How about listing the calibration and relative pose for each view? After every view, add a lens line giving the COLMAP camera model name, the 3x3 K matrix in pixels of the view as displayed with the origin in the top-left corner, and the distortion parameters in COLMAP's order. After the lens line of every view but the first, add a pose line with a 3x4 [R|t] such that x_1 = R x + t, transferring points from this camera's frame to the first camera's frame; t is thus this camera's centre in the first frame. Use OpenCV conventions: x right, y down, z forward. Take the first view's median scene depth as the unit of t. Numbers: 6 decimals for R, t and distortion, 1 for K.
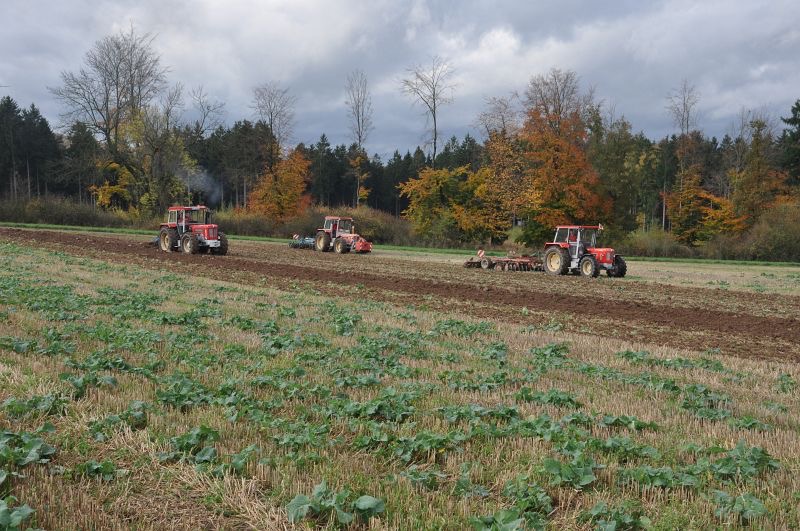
lens RADIAL K [[1062.5, 0, 397.0], [0, 1062.5, 270.7], [0, 0, 1]] dist [0.207262, 0.000000]
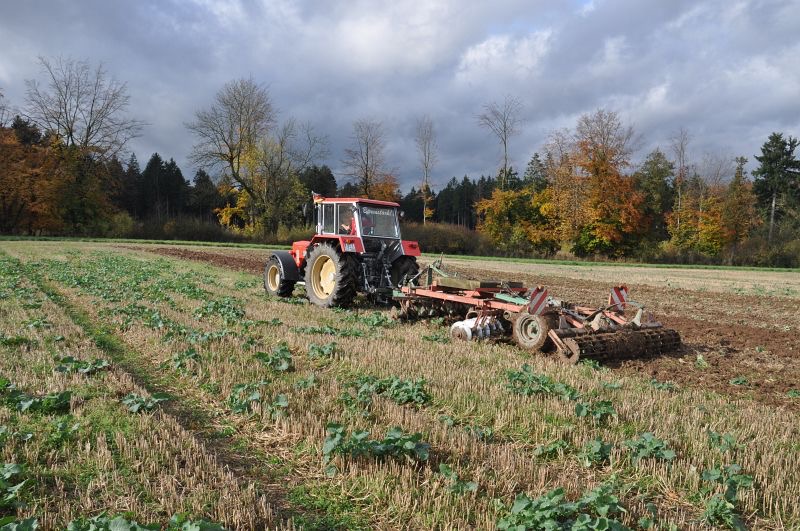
lens RADIAL K [[651.6, 0, 396.8], [0, 651.6, 264.5], [0, 0, 1]] dist [-0.093557, 0.010969]
pose [[0.999885, -0.006330, 0.013784, -0.096066], [0.006369, 0.999976, -0.002755, -0.012874], [-0.013766, 0.002842, 0.999901, 0.291662]]
